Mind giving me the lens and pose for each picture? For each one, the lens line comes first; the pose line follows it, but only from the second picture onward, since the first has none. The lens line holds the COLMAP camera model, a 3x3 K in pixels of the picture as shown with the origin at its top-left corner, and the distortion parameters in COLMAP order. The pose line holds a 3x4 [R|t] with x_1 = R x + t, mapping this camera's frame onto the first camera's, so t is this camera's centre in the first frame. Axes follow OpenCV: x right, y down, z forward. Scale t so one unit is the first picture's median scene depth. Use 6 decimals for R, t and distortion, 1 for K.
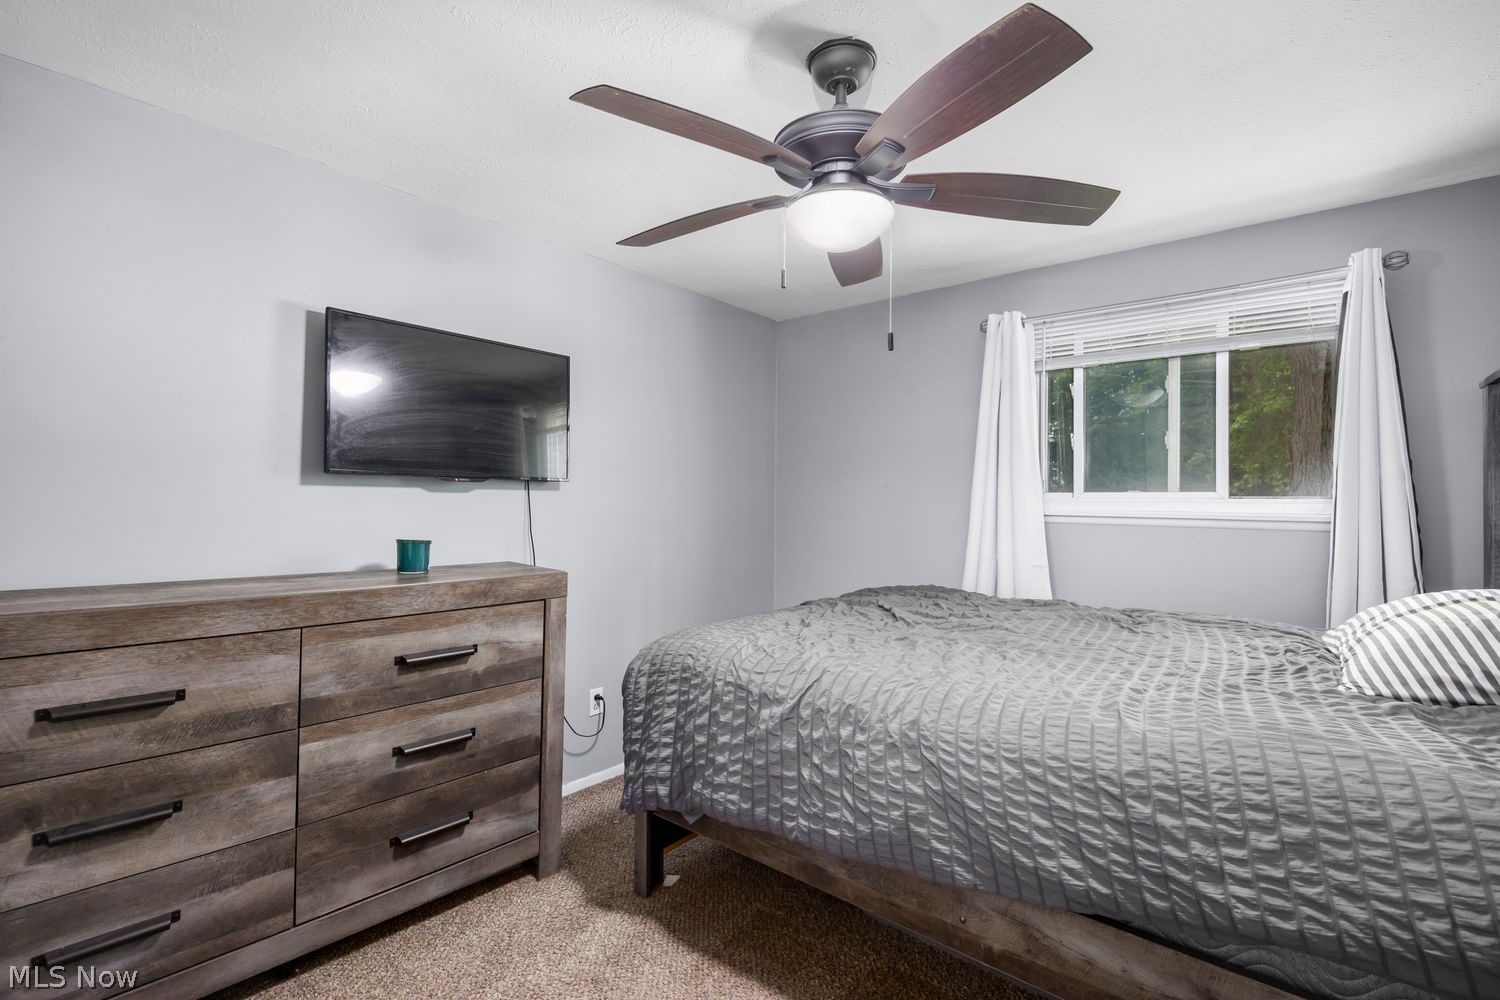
lens RADIAL K [[675.8, 0, 744.6], [0, 675.8, 496.1], [0, 0, 1]] dist [-0.014763, 0.001248]
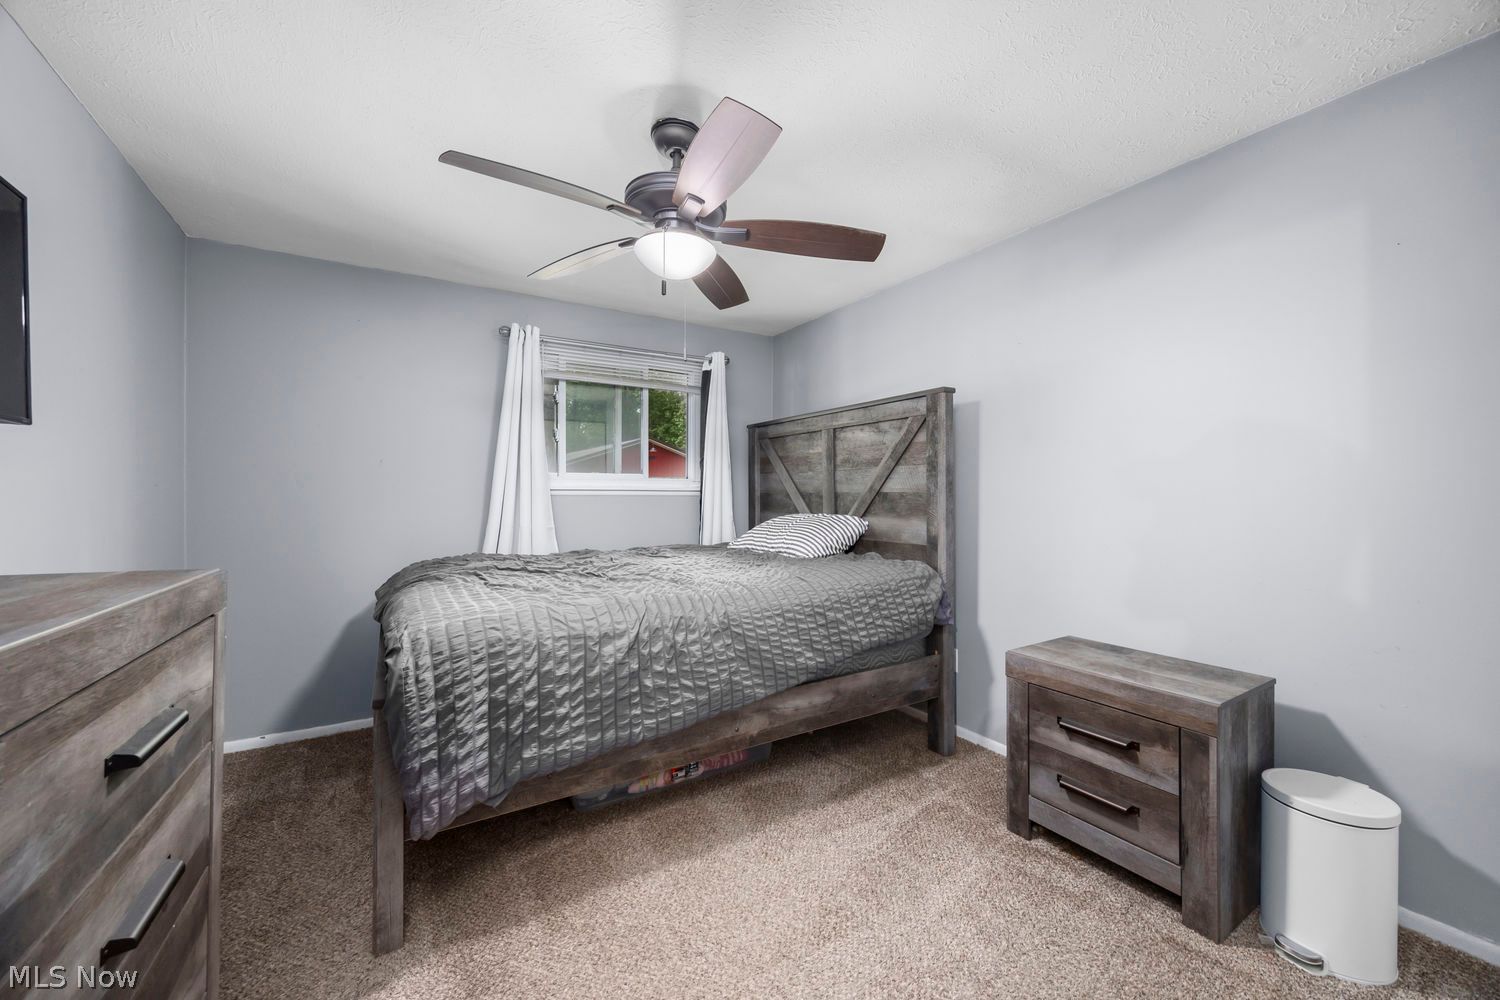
lens RADIAL K [[586.0, 0, 742.8], [0, 586.0, 496.2], [0, 0, 1]] dist [-0.003689, -0.000070]
pose [[0.301126, -0.009821, 0.953534, -0.862585], [-0.001471, 0.999941, 0.010764, 0.048428], [-0.953583, -0.004644, 0.301094, 0.484512]]
